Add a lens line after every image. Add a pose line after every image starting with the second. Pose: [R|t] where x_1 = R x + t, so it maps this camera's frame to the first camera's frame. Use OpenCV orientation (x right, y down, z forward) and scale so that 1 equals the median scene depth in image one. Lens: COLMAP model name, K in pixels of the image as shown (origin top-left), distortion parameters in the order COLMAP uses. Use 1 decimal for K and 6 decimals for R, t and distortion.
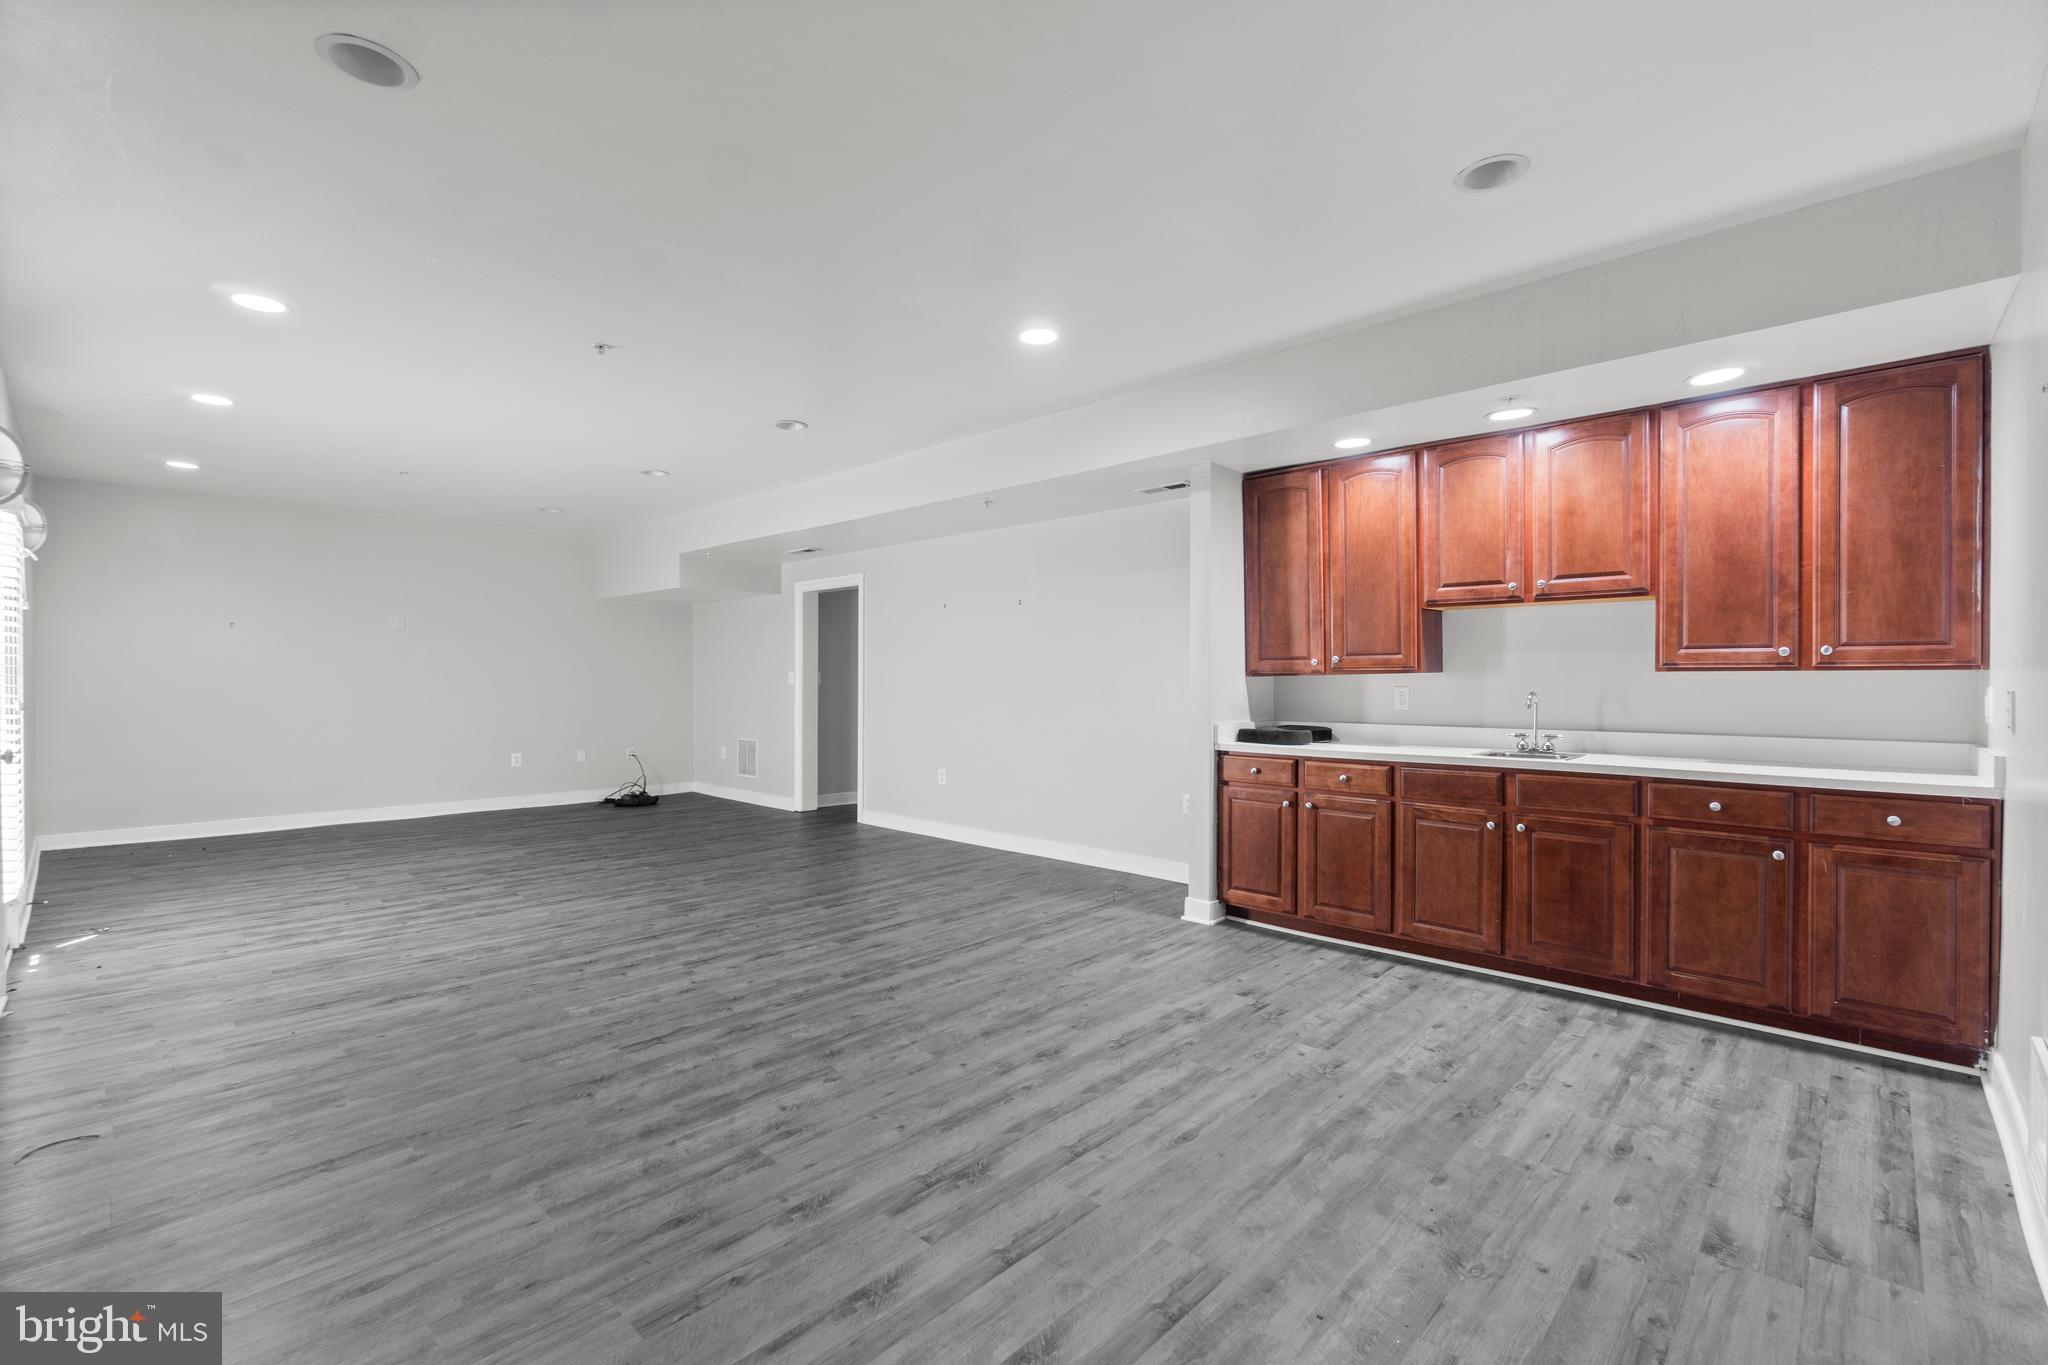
lens RADIAL K [[879.2, 0, 1026.9], [0, 879.2, 674.6], [0, 0, 1]] dist [-0.004511, -0.000036]
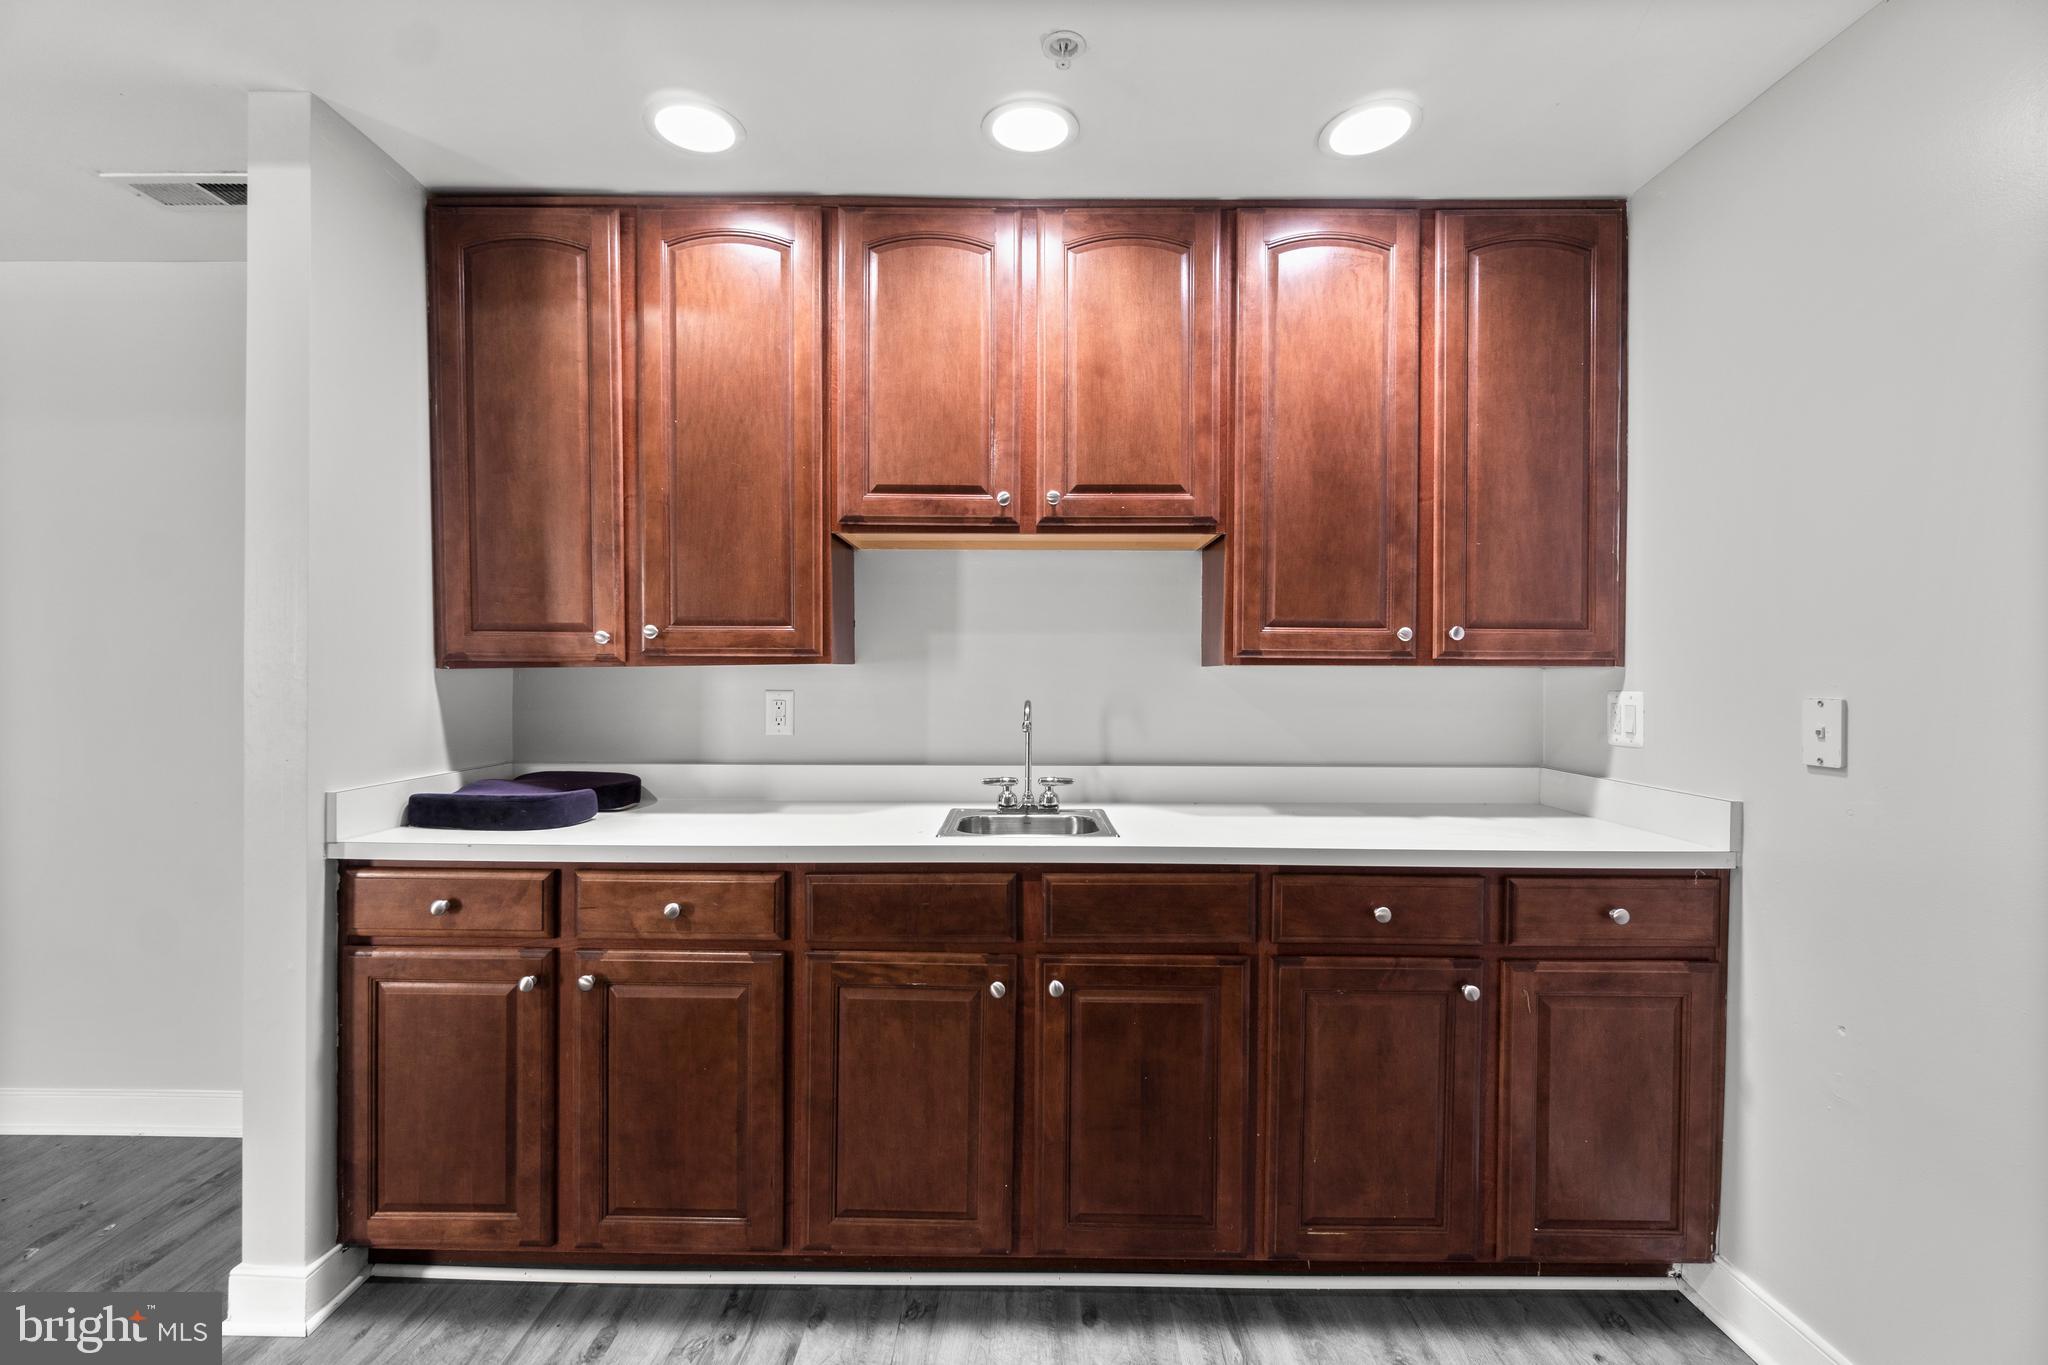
lens RADIAL K [[879.2, 0, 1027.6], [0, 879.2, 692.1], [0, 0, 1]] dist [-0.004511, -0.000036]
pose [[0.726151, -0.005302, 0.687515, 0.219761], [-0.008447, 0.999826, 0.016633, 0.005582], [-0.687483, -0.017885, 0.725980, 0.654344]]
